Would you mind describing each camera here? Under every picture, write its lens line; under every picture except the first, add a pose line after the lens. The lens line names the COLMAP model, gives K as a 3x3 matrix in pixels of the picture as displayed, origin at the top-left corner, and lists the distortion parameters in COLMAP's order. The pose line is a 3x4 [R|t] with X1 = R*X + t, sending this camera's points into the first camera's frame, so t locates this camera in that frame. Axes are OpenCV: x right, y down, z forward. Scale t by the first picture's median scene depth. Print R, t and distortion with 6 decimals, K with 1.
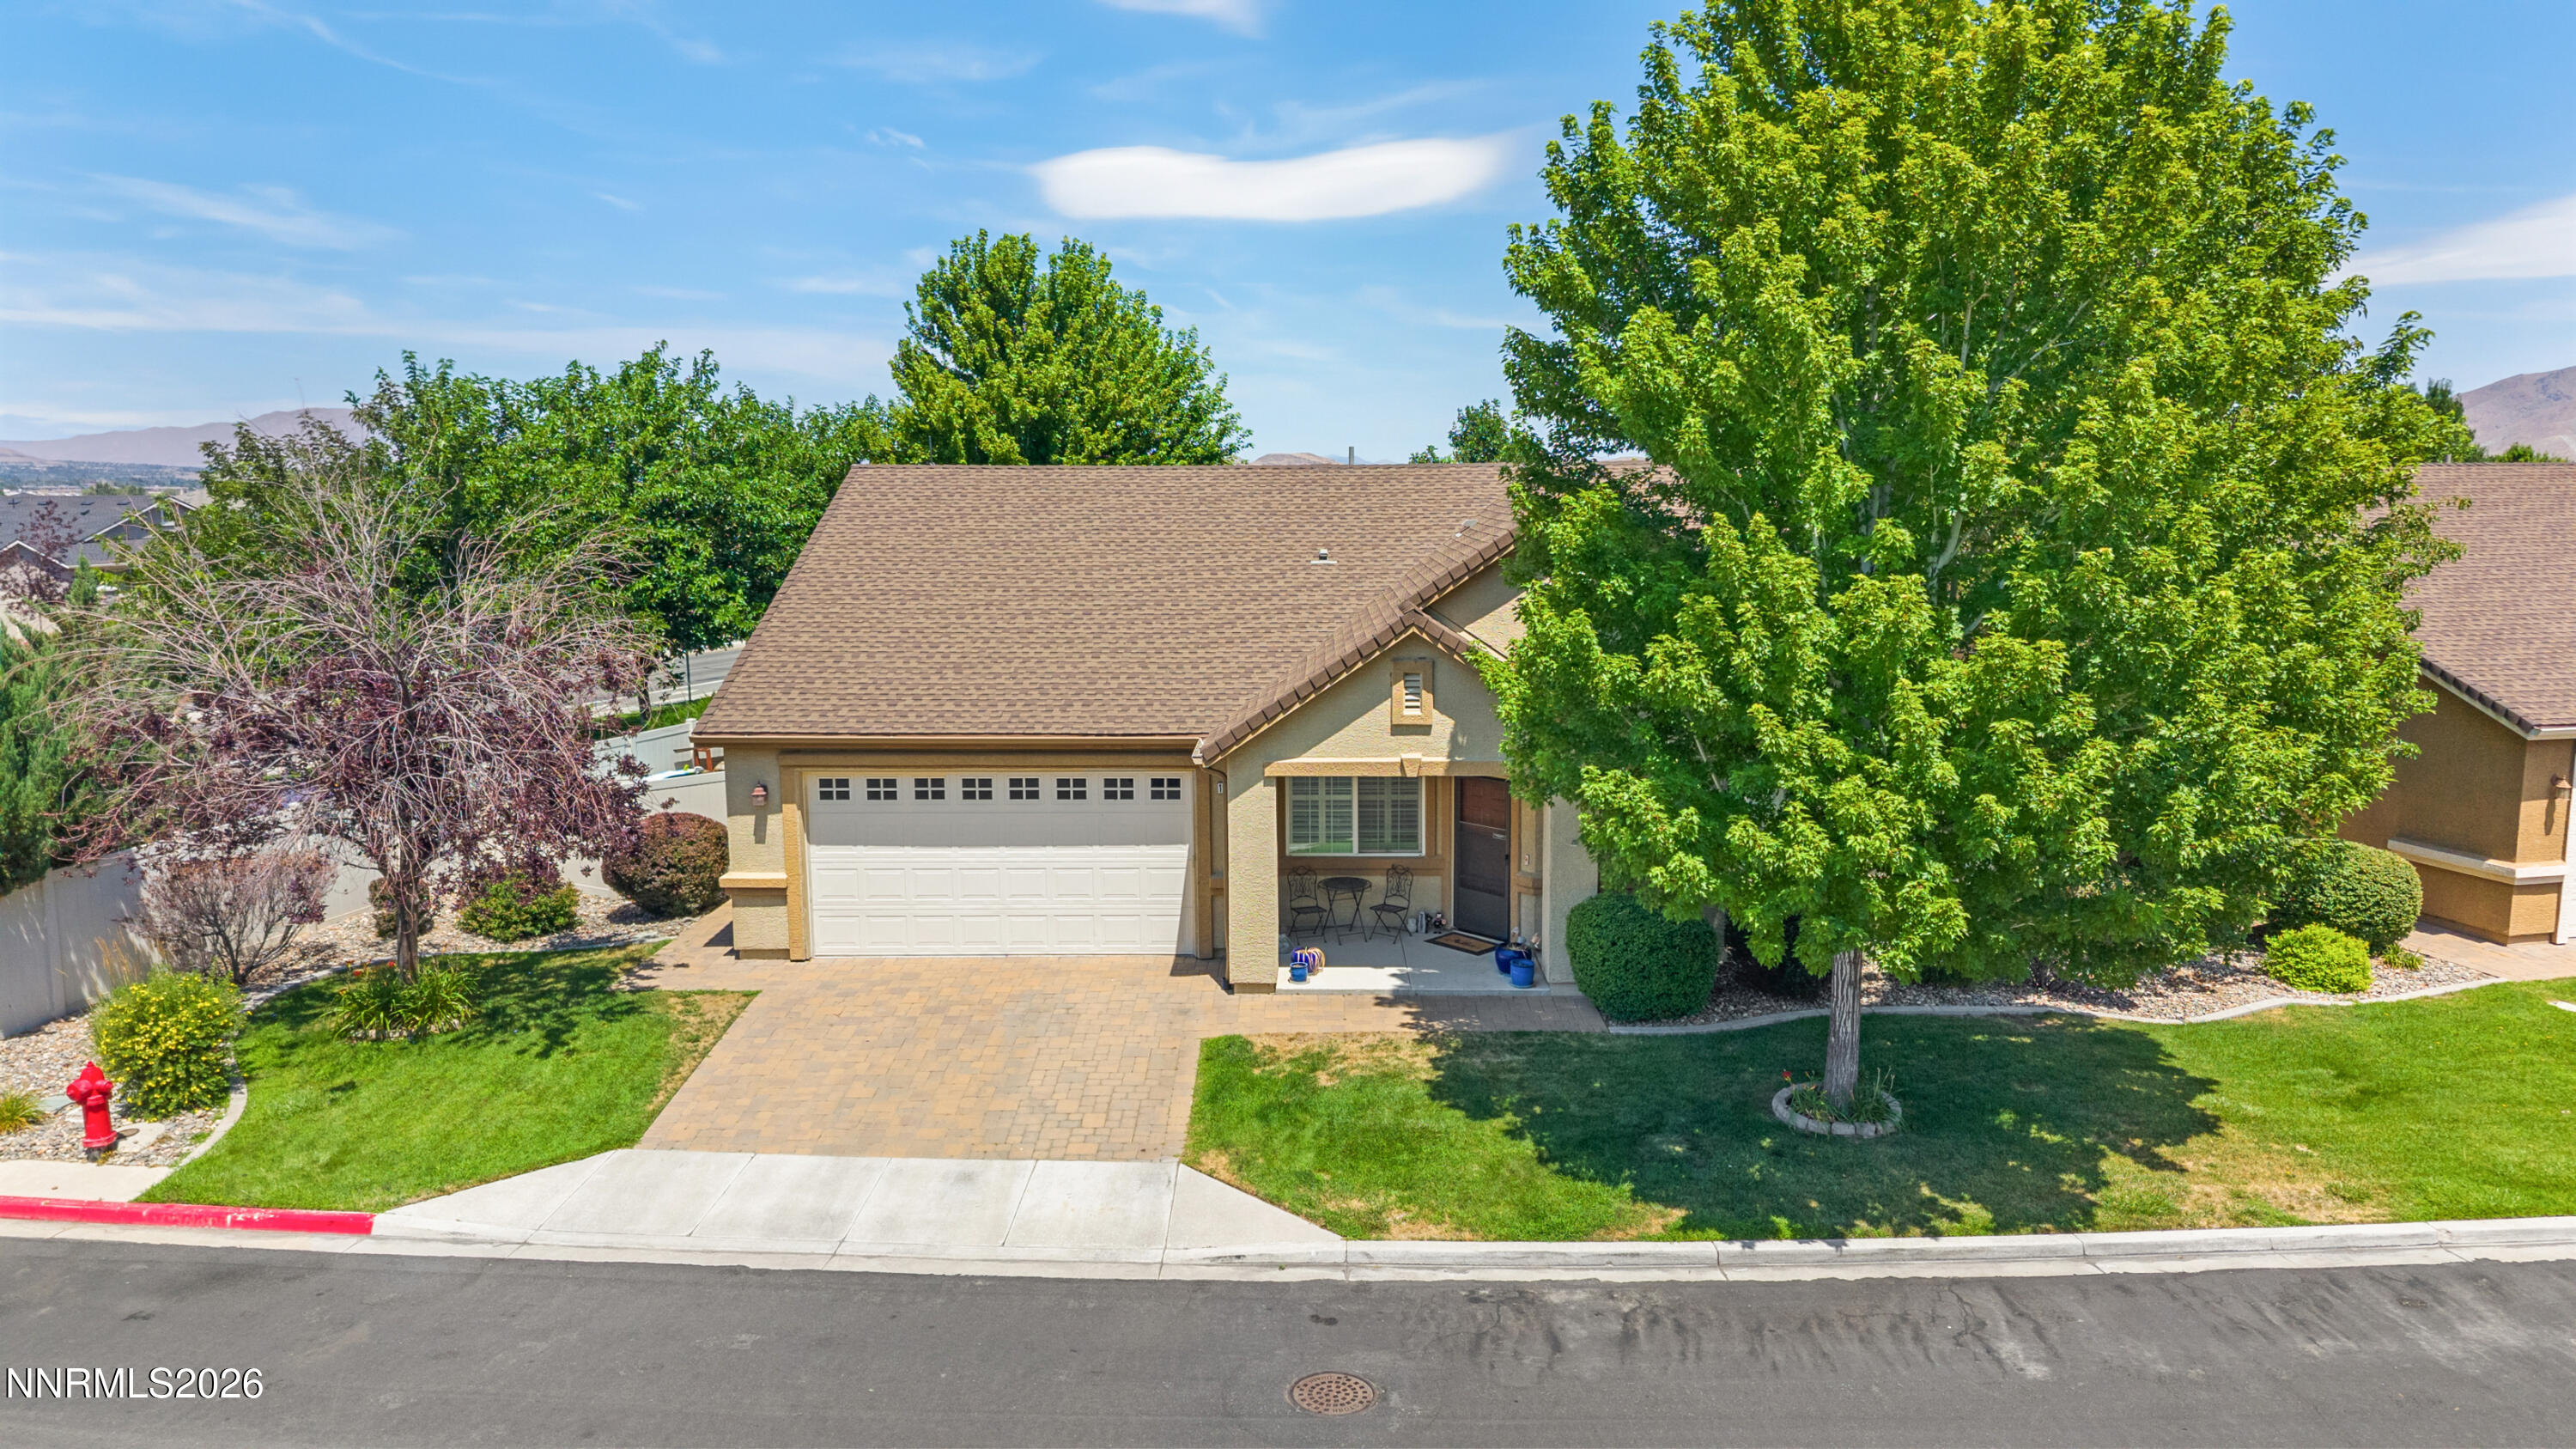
lens RADIAL K [[1695.8, 0, 1288.0], [0, 1695.8, 724.5], [0, 0, 1]] dist [0.004199, -0.002171]
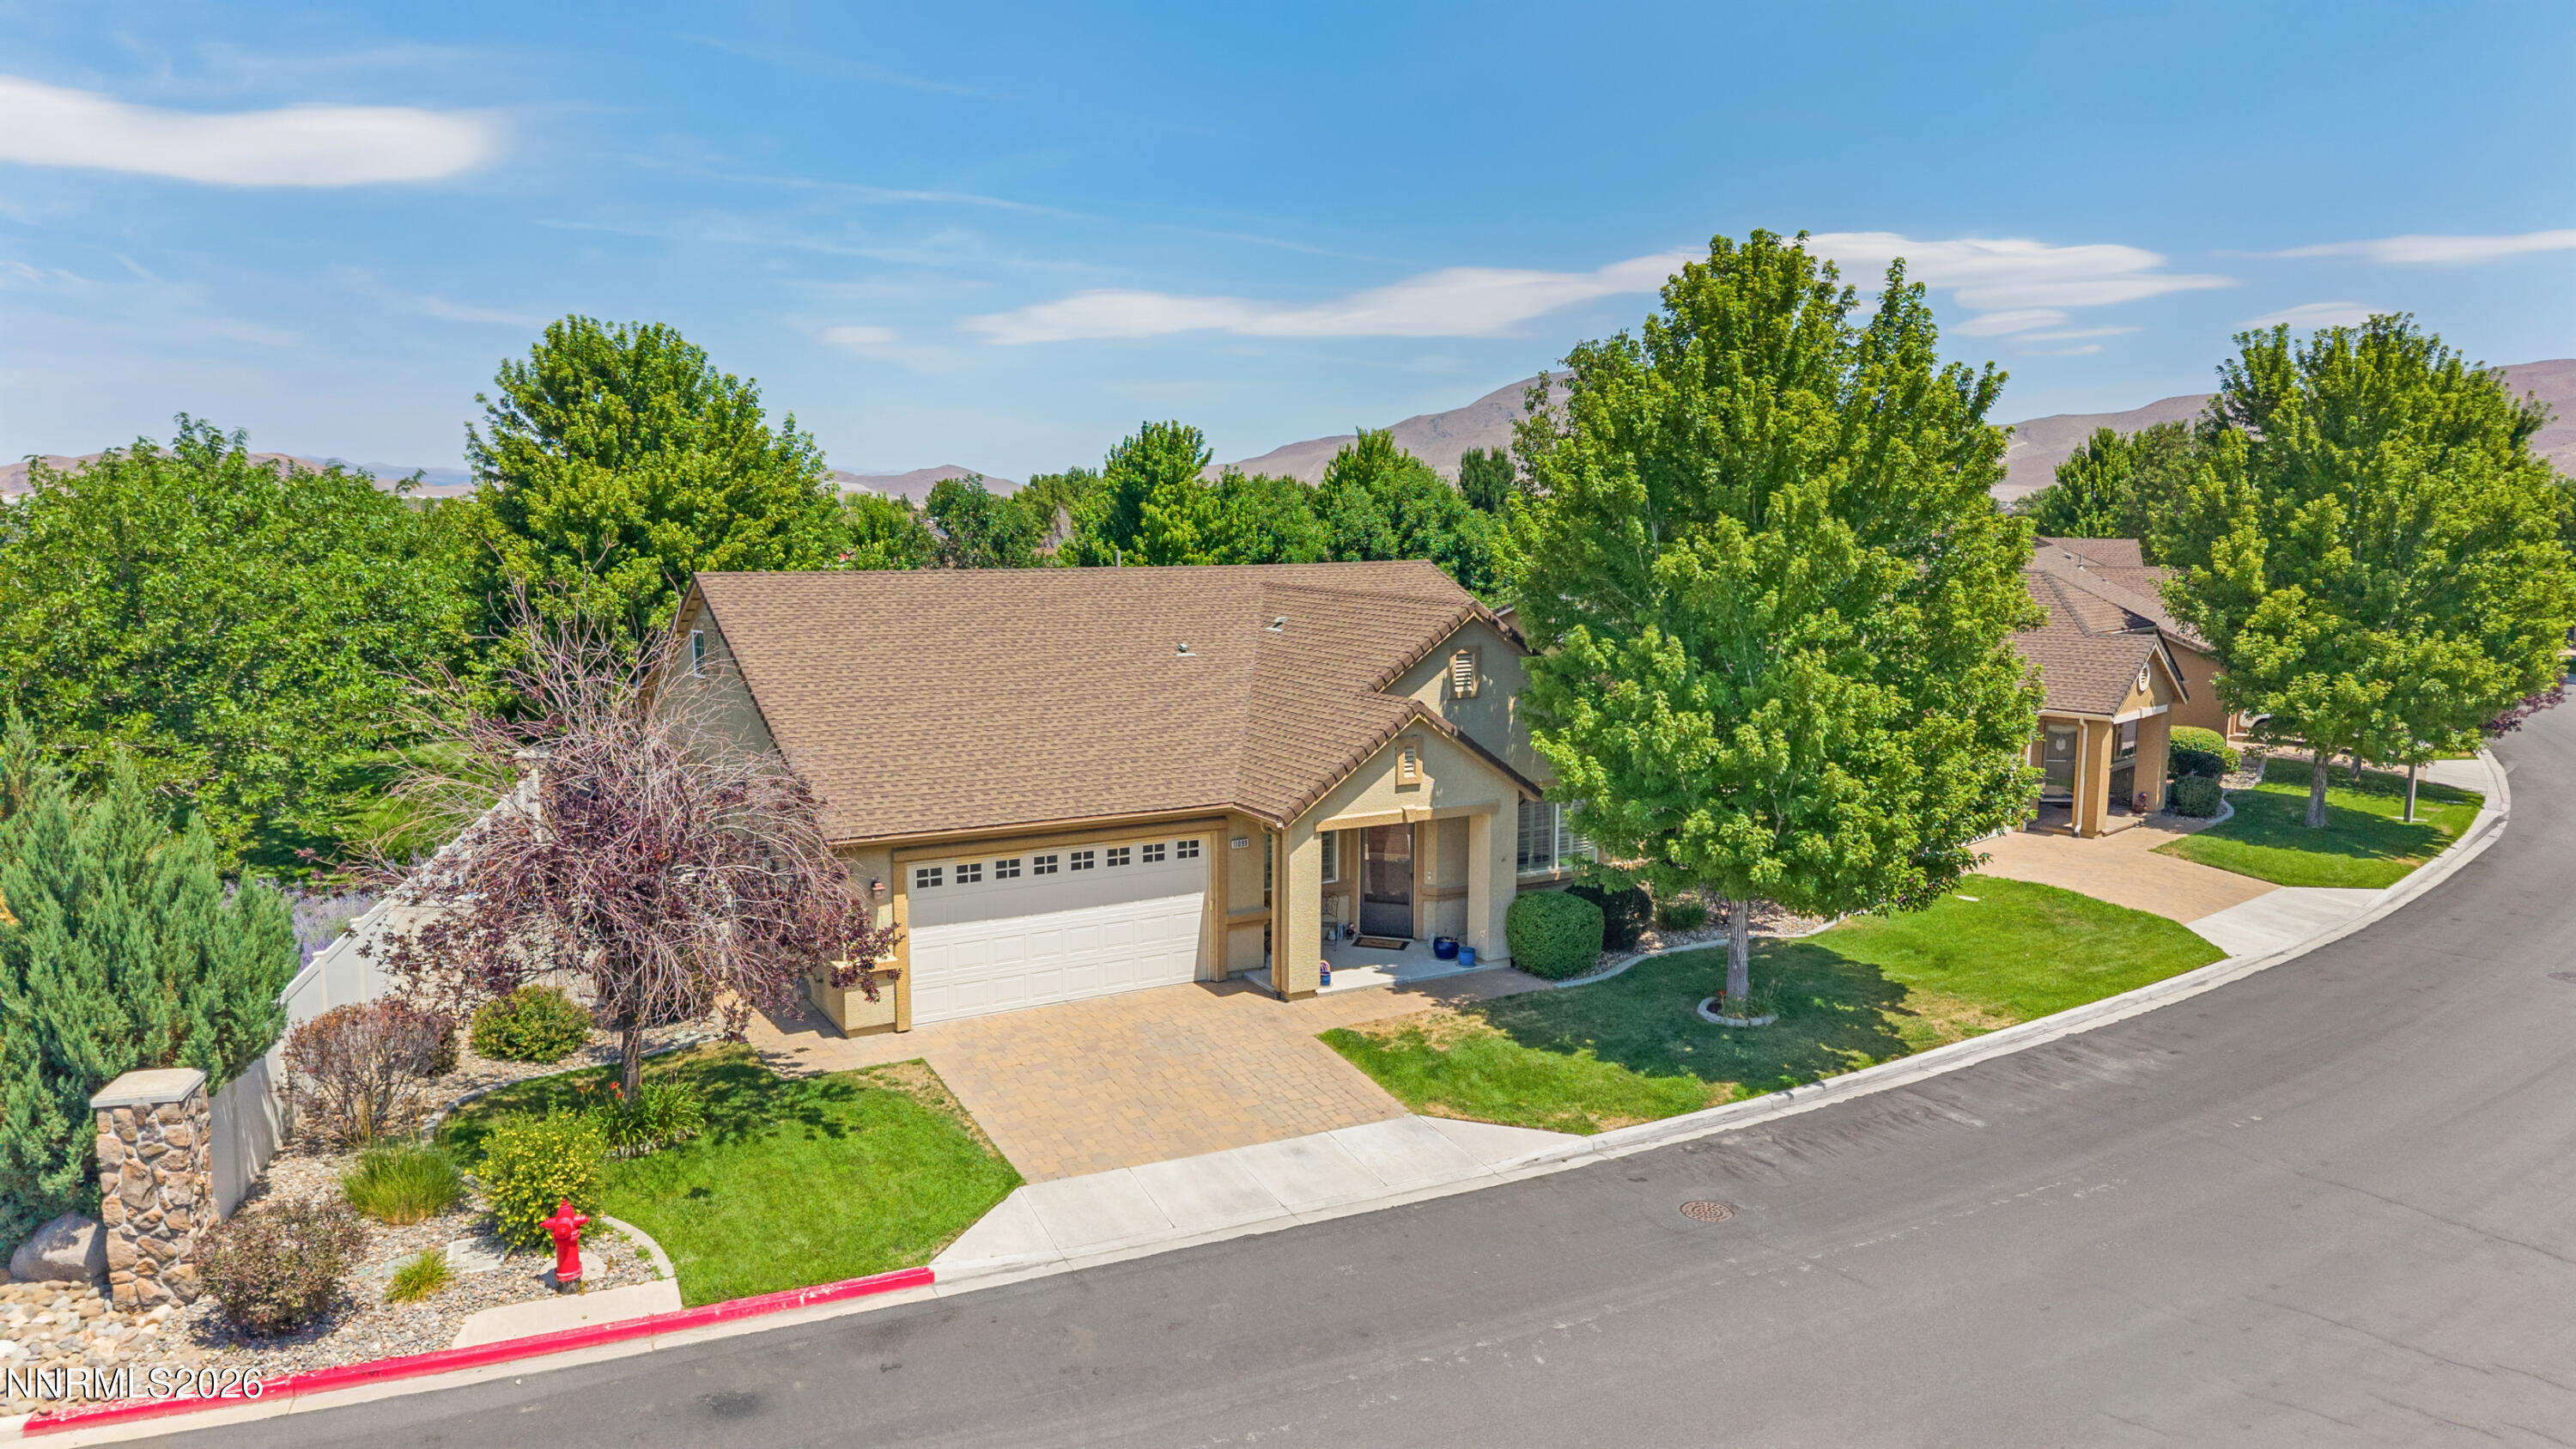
lens RADIAL K [[1695.8, 0, 1288.0], [0, 1695.8, 724.5], [0, 0, 1]] dist [0.004199, -0.002171]
pose [[0.866077, -0.061134, 0.496158, -0.748005], [0.063659, 0.997902, 0.011834, -0.076727], [-0.495840, 0.021336, 0.868152, -0.146445]]
